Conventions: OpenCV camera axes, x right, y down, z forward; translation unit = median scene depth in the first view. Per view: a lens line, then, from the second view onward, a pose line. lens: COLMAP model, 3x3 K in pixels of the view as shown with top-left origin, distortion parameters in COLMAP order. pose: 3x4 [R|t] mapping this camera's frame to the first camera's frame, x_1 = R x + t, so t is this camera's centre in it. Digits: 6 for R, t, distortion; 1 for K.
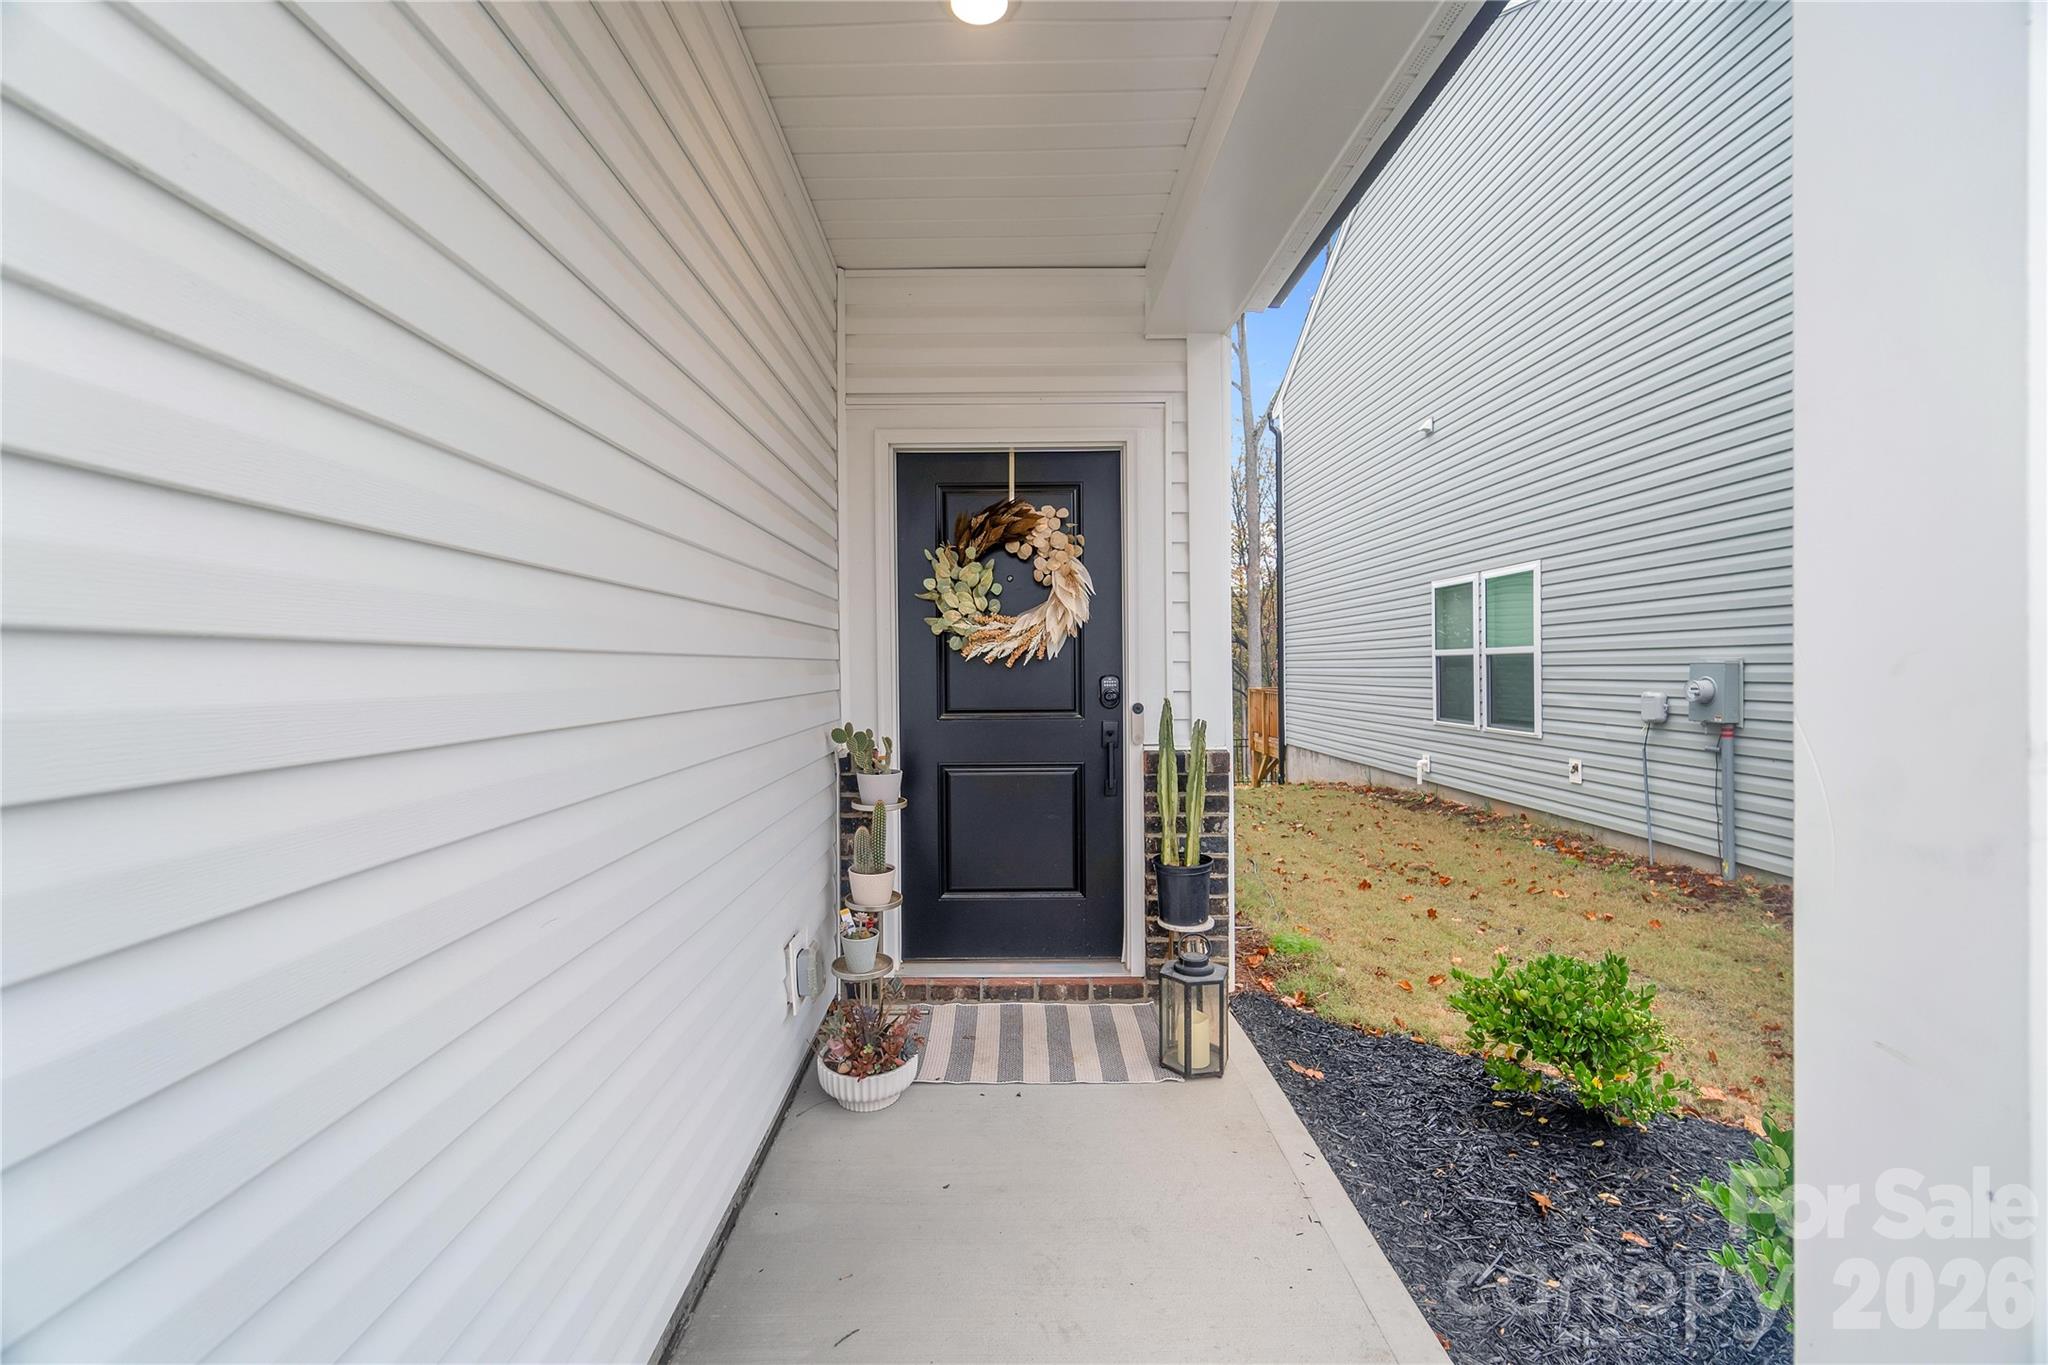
lens RADIAL K [[876.4, 0, 996.8], [0, 876.4, 666.5], [0, 0, 1]] dist [-0.010464, -0.000235]
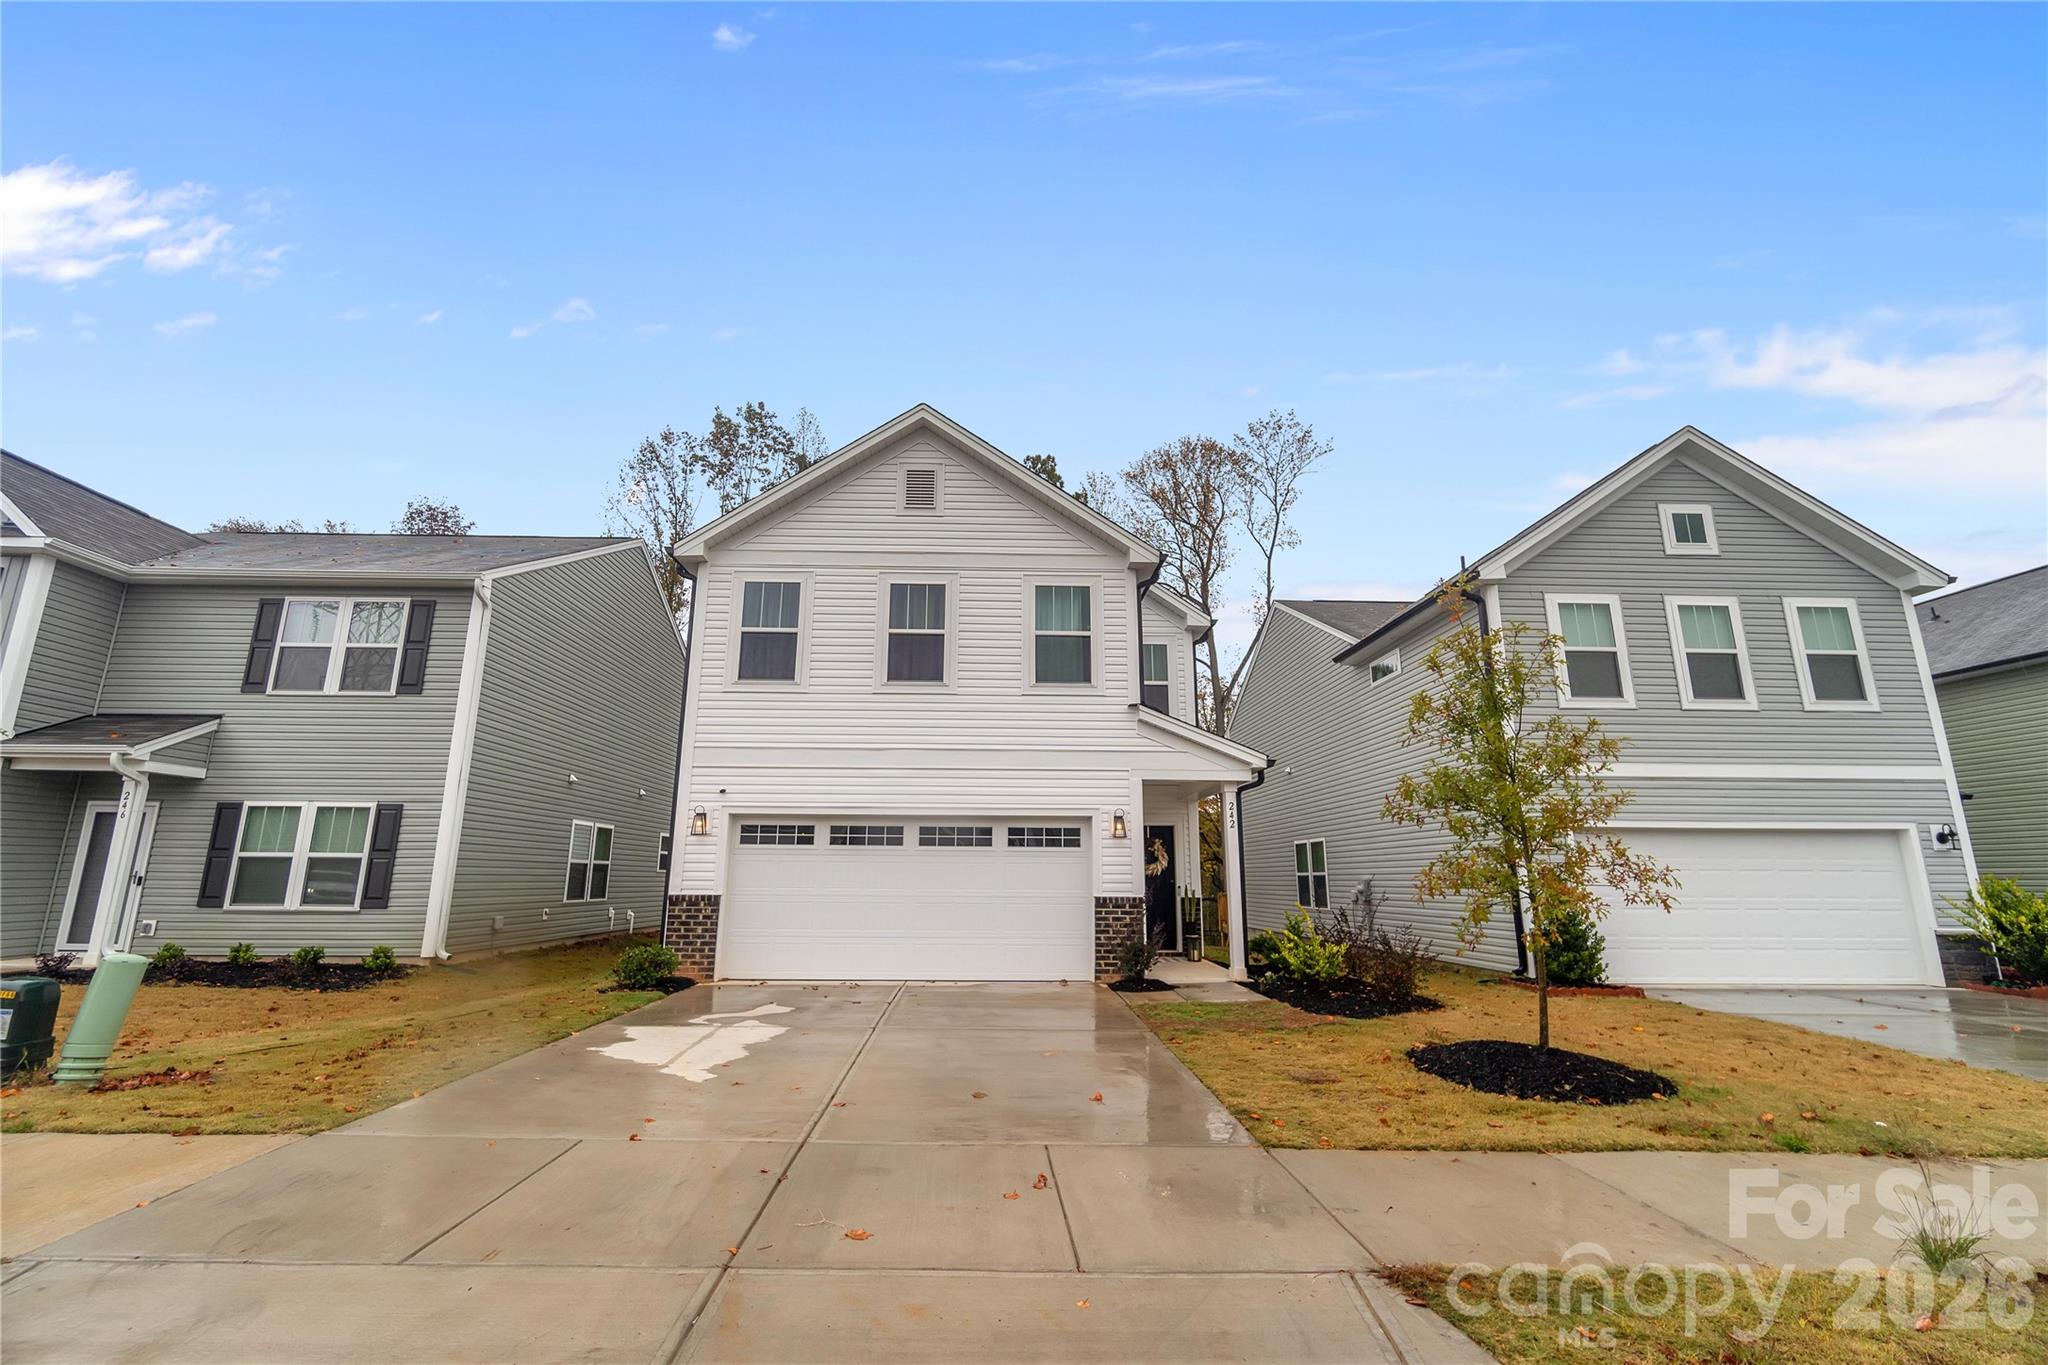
lens RADIAL K [[891.4, 0, 1010.1], [0, 891.4, 682.7], [0, 0, 1]] dist [-0.006843, 0.000846]
pose [[0.999089, 0.022112, 0.036506, -0.848937], [-0.013667, 0.976042, -0.217153, 0.027669], [-0.040433, 0.216456, 0.975455, -3.447603]]
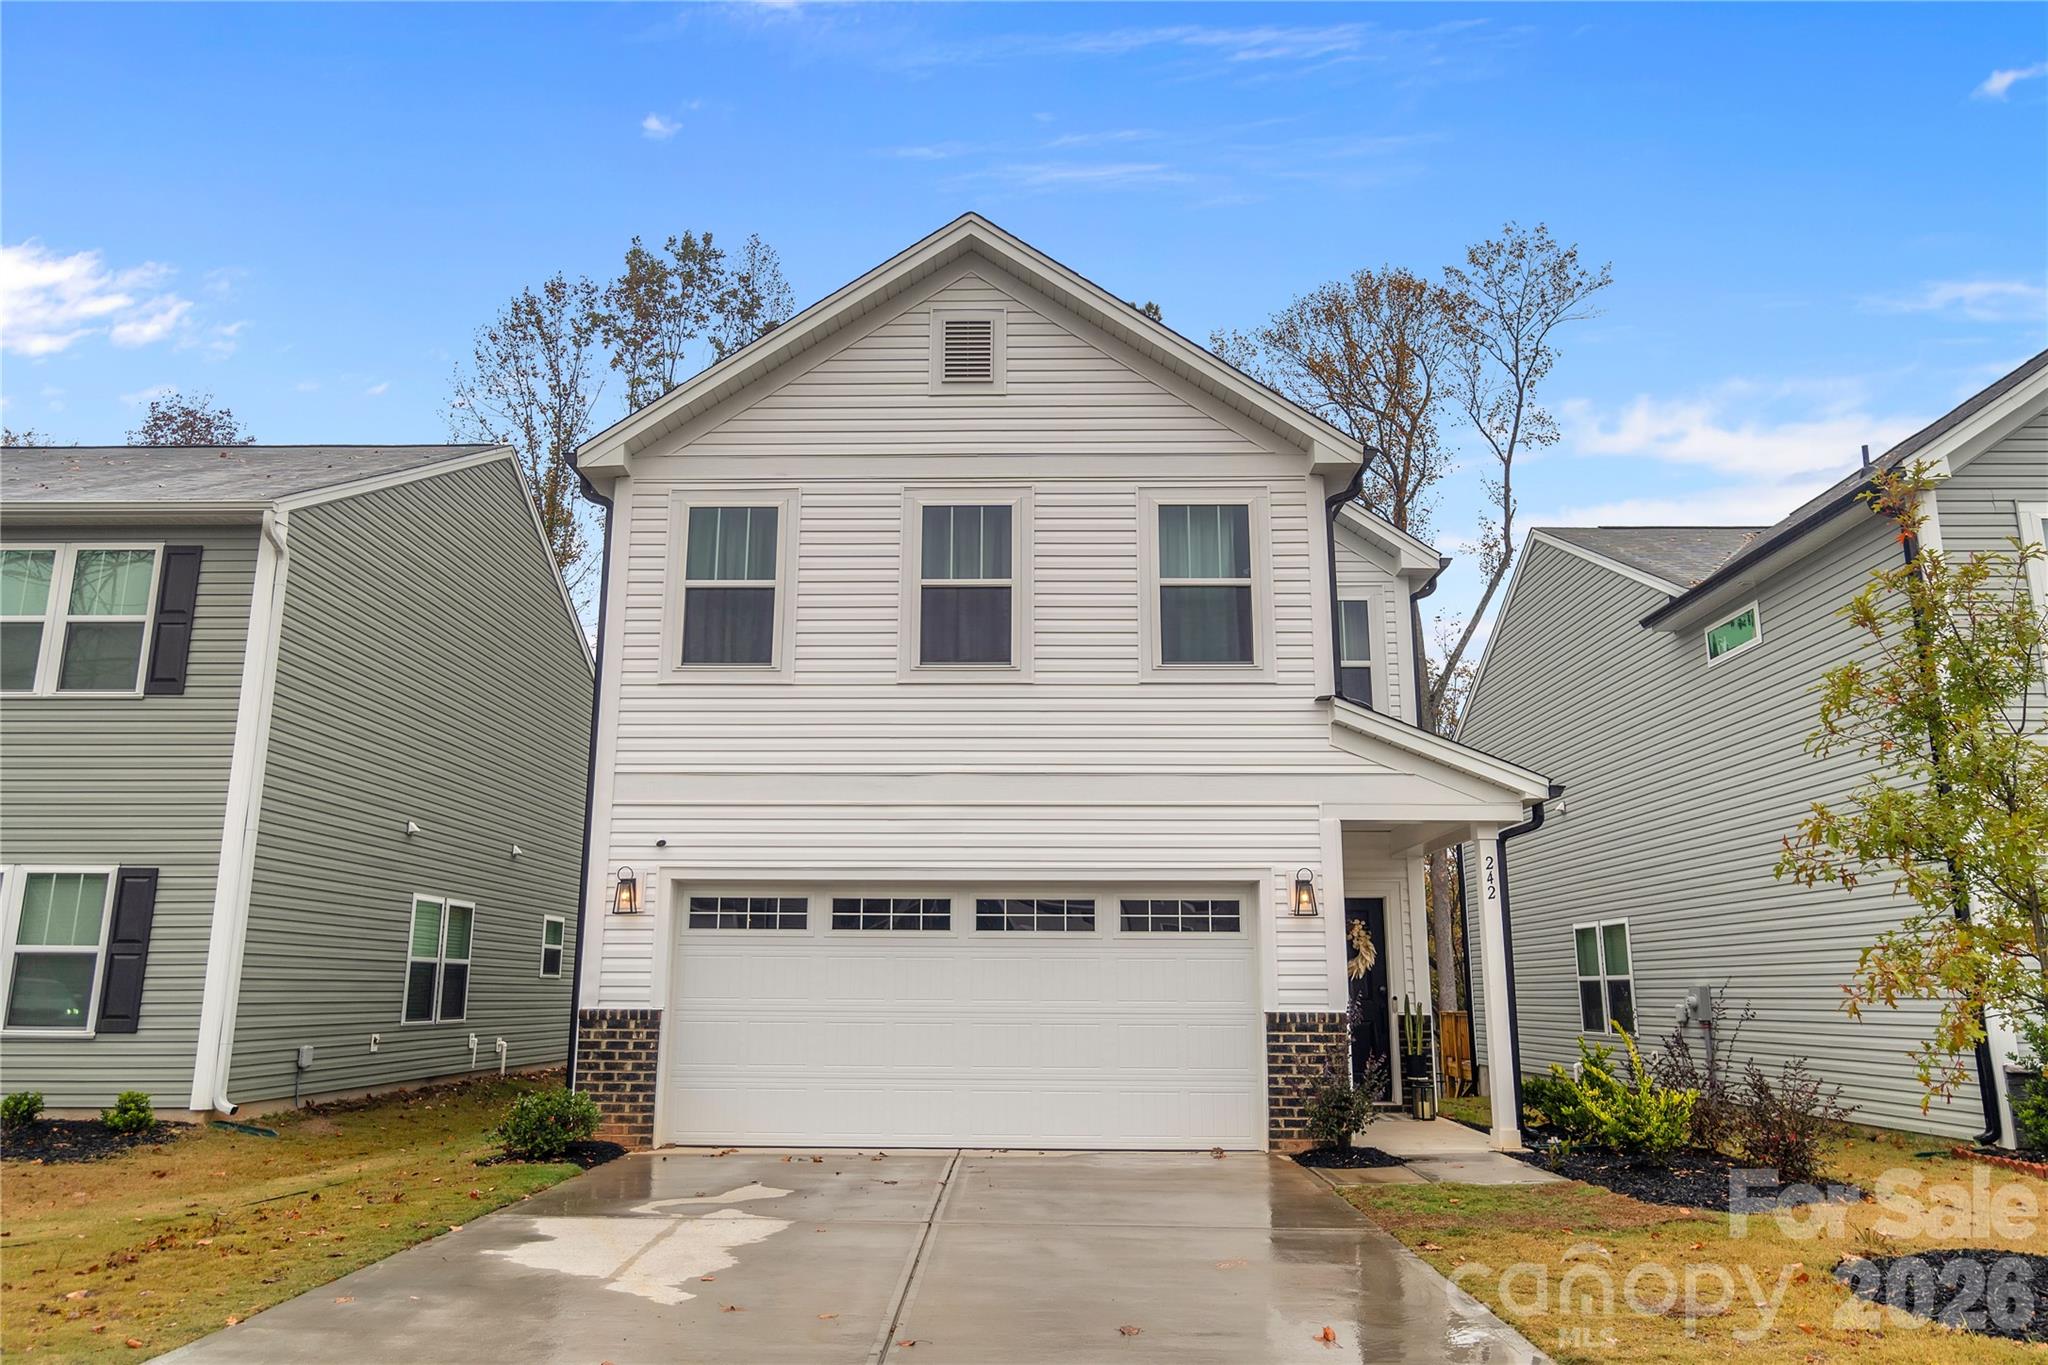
lens RADIAL K [[1437.6, 0, 1003.0], [0, 1437.6, 682.0], [0, 0, 1]] dist [-0.008739, 0.010710]
pose [[0.999873, 0.010044, -0.012371, -0.964562], [-0.012445, 0.977082, -0.212497, 0.049265], [0.009953, 0.212624, 0.977083, -3.402174]]
